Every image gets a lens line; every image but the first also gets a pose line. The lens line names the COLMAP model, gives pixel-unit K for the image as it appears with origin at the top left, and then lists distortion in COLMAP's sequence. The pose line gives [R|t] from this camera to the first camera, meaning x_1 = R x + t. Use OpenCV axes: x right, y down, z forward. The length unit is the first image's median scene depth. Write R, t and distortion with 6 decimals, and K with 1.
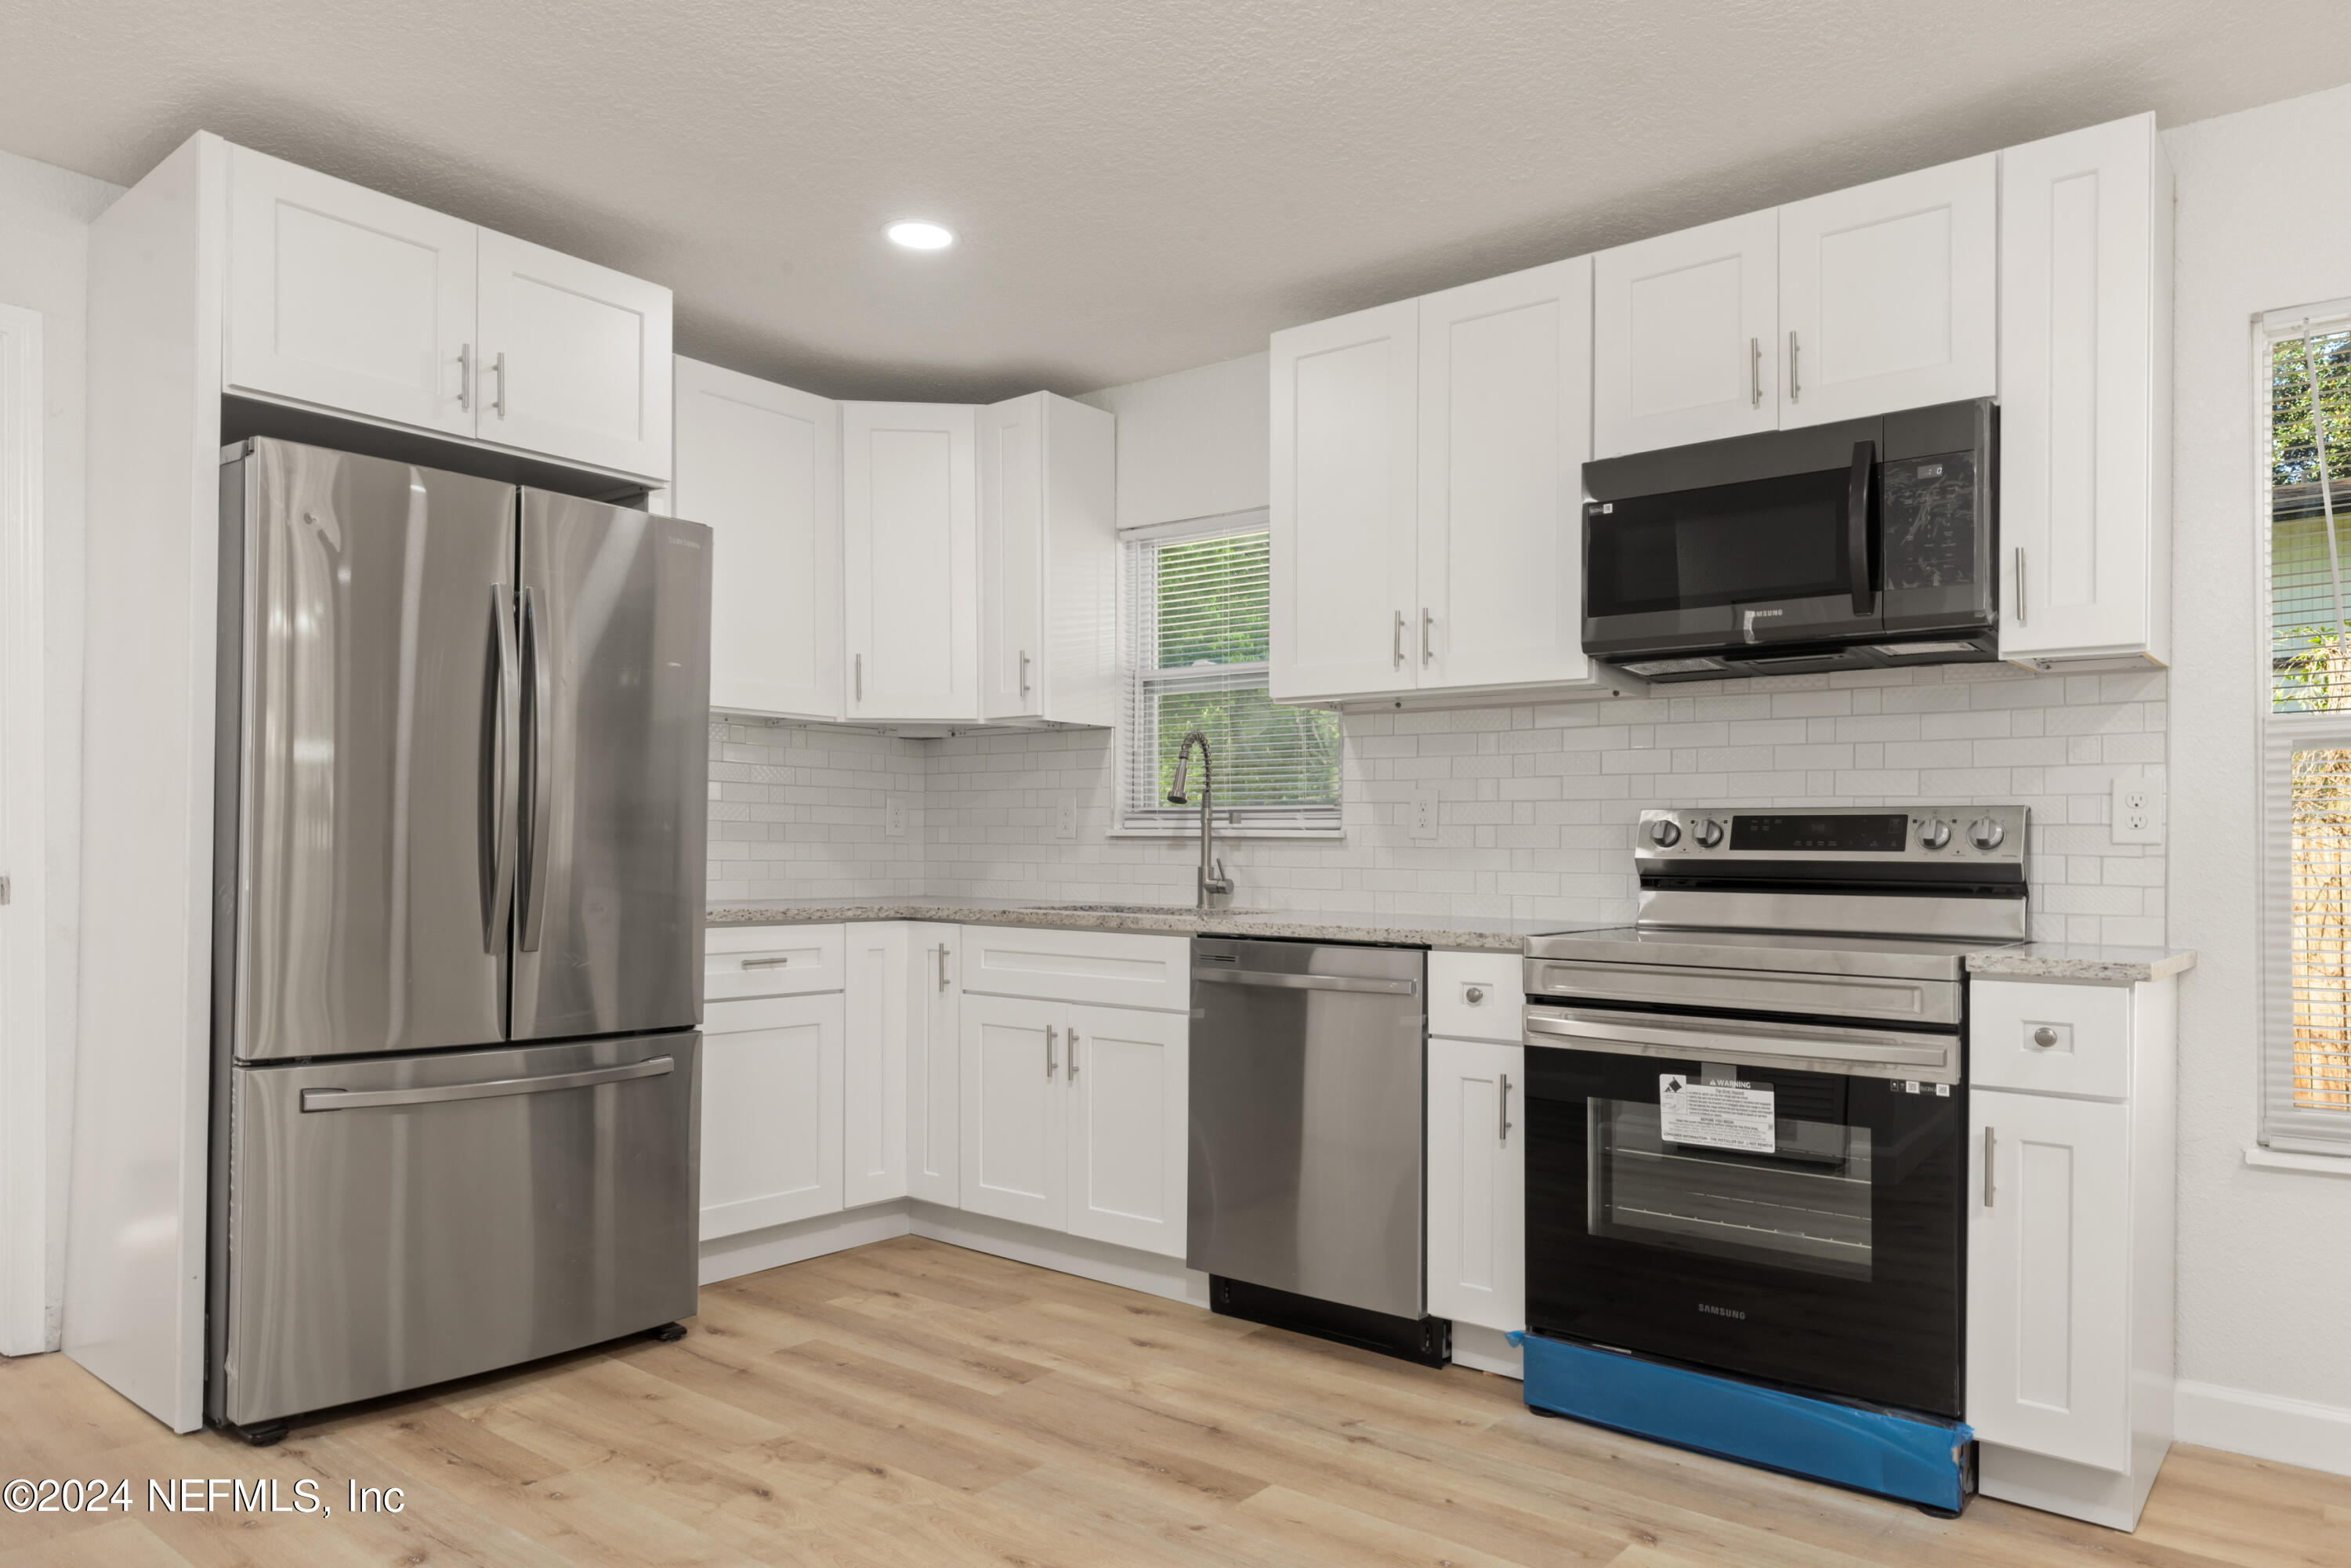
lens RADIAL K [[1528.2, 0, 1174.2], [0, 1528.2, 858.6], [0, 0, 1]] dist [0.001854, 0.000422]
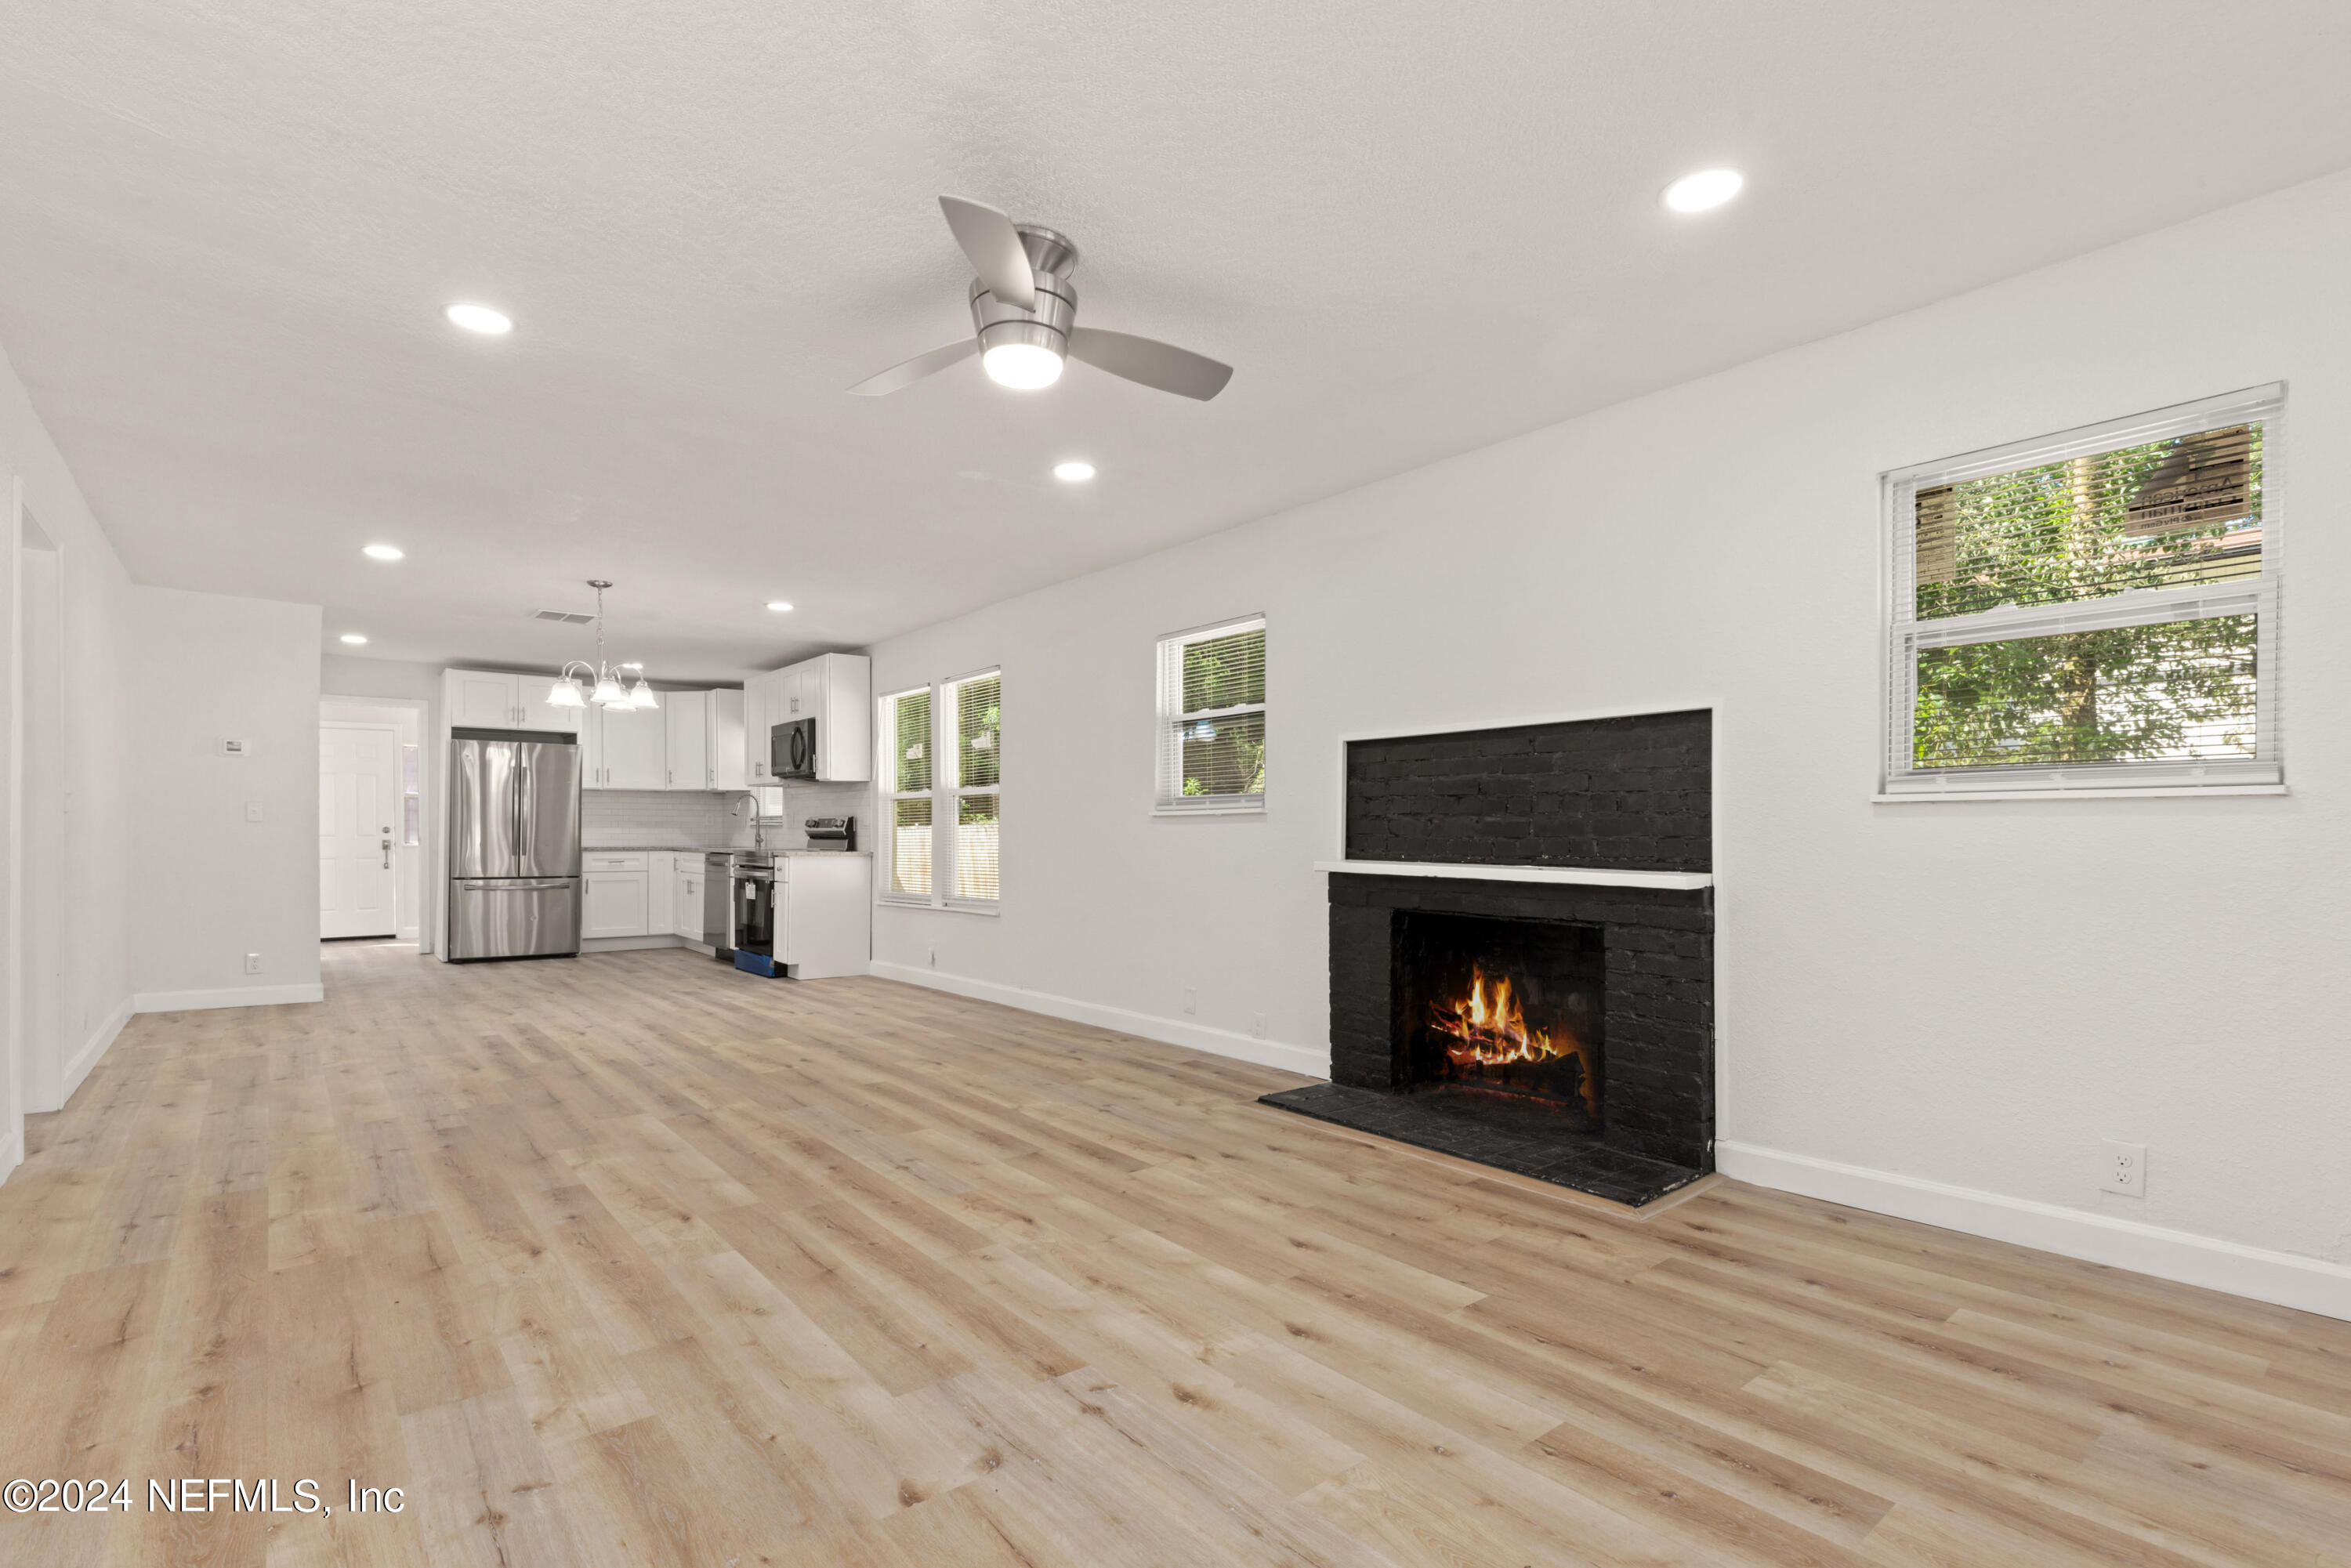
lens RADIAL K [[1094.3, 0, 1170.1], [0, 1094.3, 838.3], [0, 0, 1]] dist [0.003773, 0.000586]
pose [[0.979291, -0.007377, -0.202325, 1.759855], [0.007646, 0.999971, 0.000547, 0.024872], [0.202315, -0.002082, 0.979318, -1.439332]]
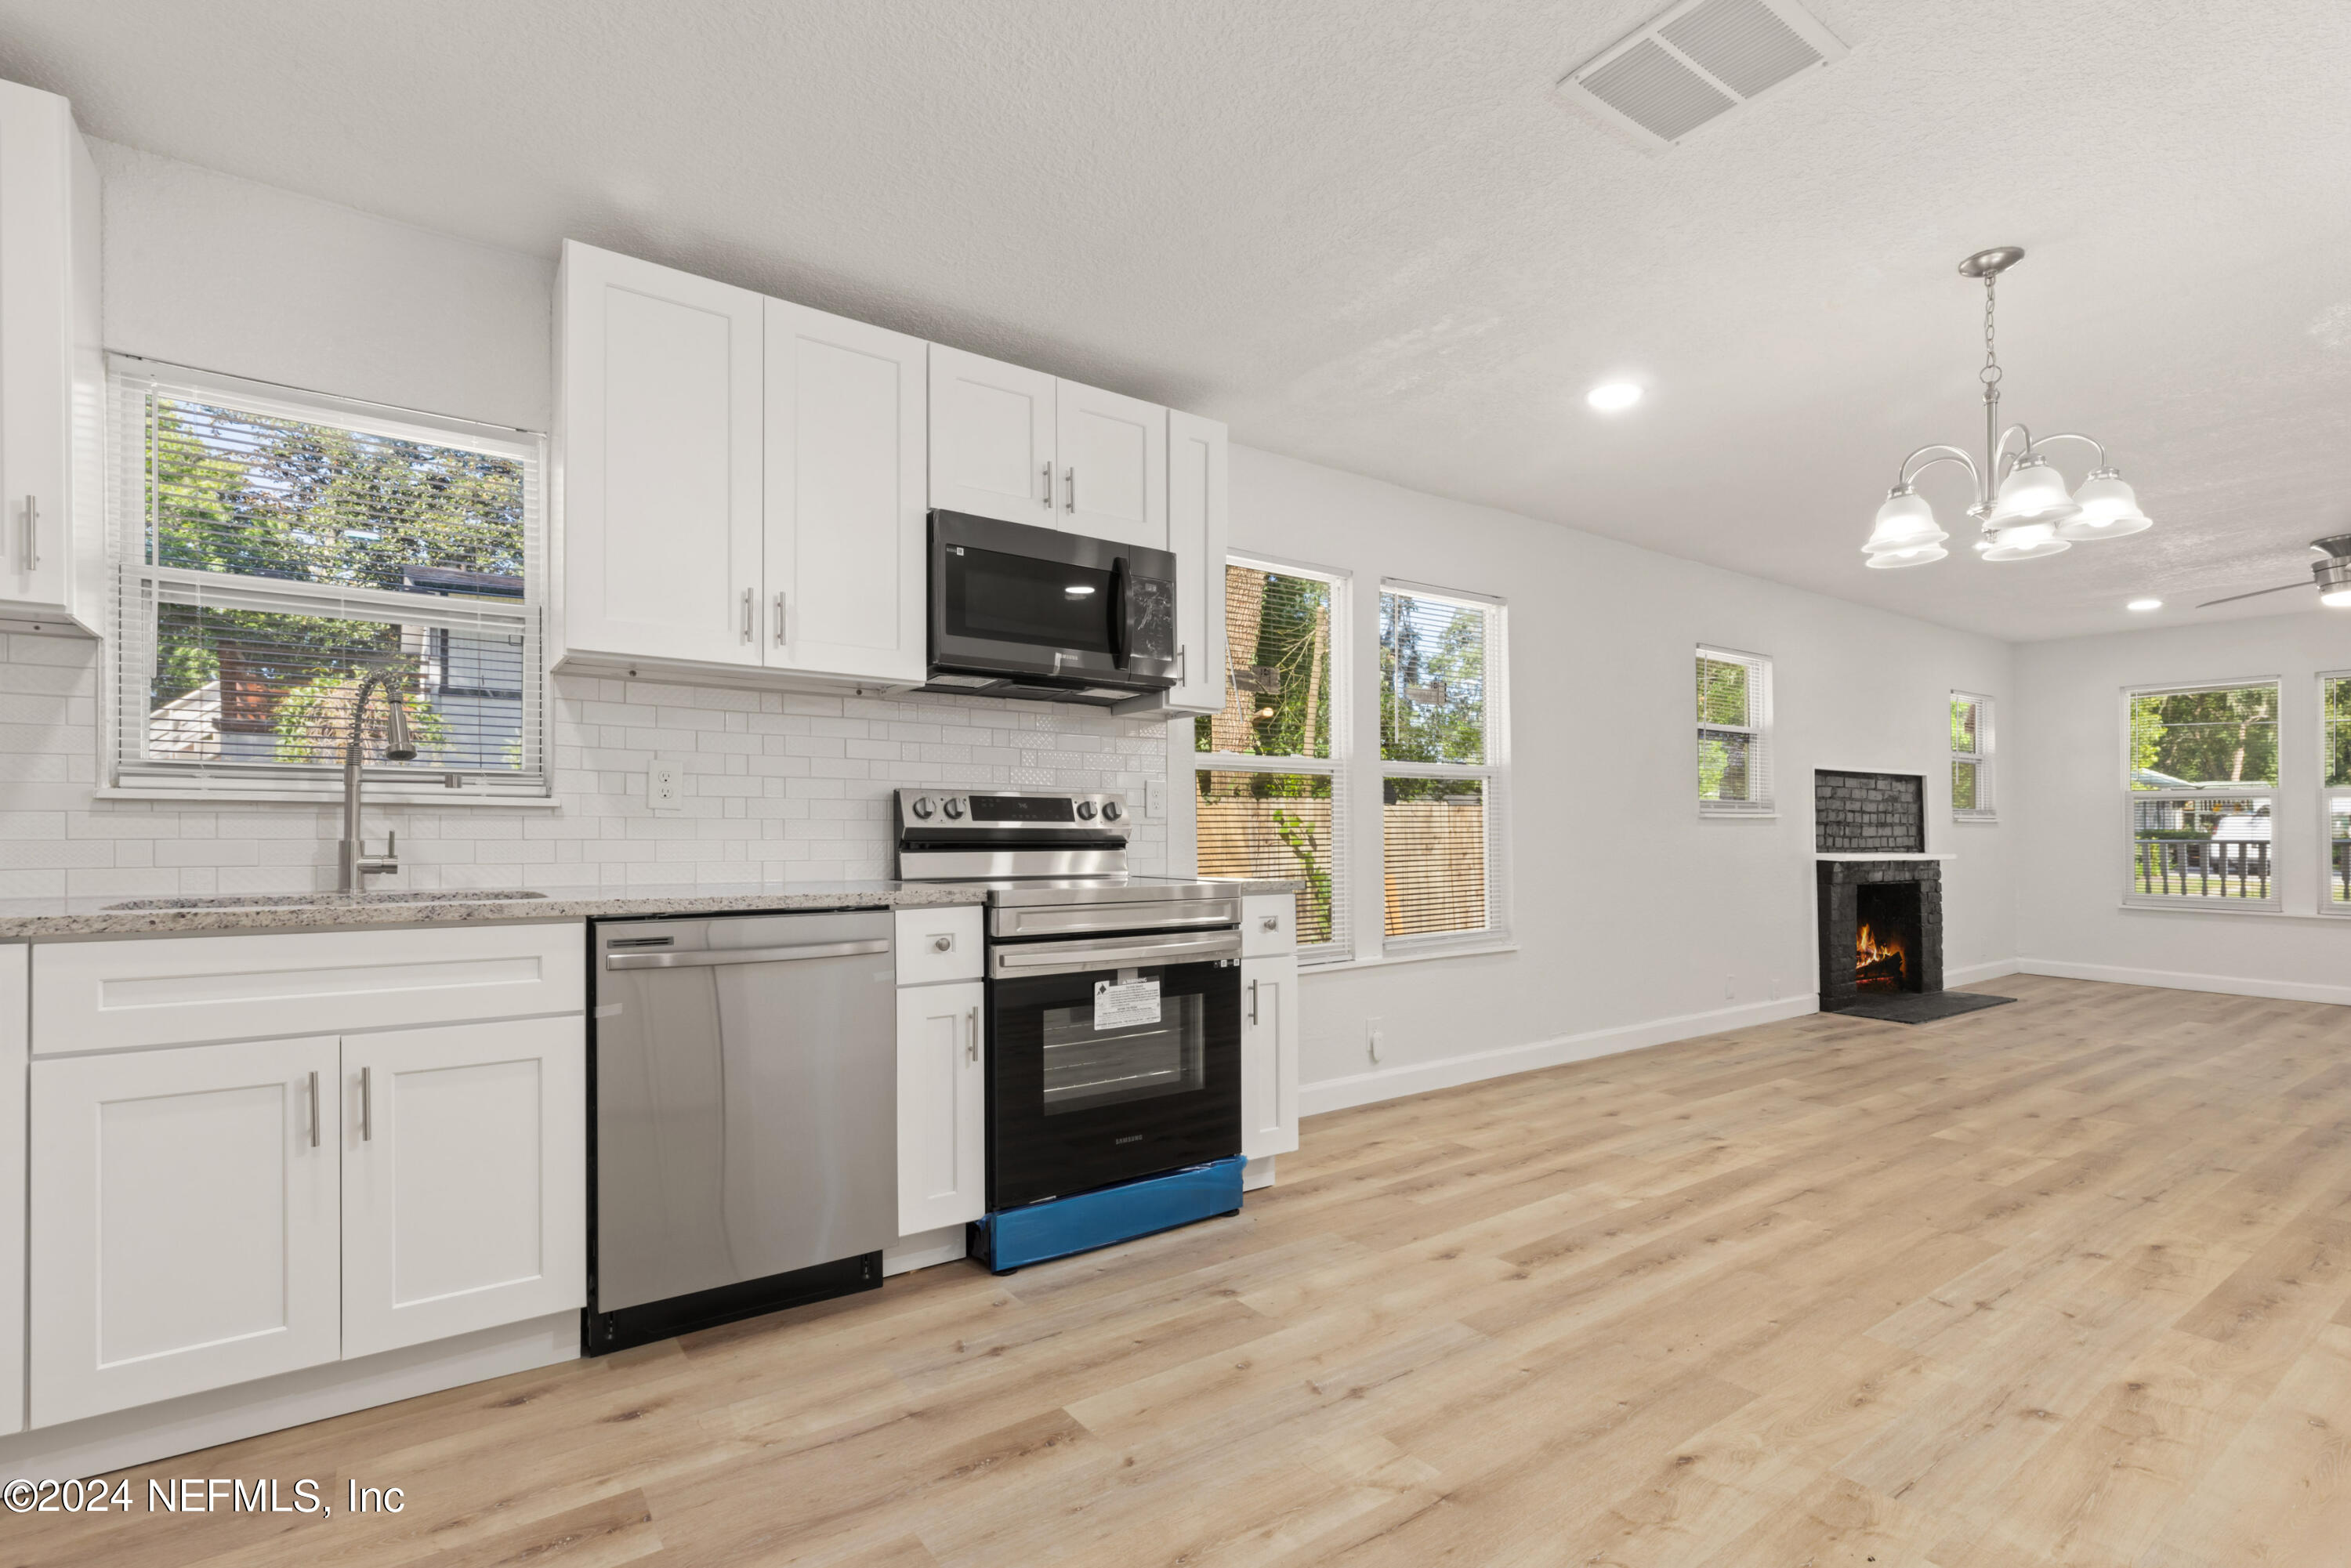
lens RADIAL K [[1090.6, 0, 1164.9], [0, 1090.6, 819.0], [0, 0, 1]] dist [0.003548, 0.000318]
pose [[0.274072, 0.002914, 0.961705, -0.528304], [0.004262, 0.999982, -0.004245, -0.002222], [-0.961700, 0.005262, 0.274055, 0.575266]]
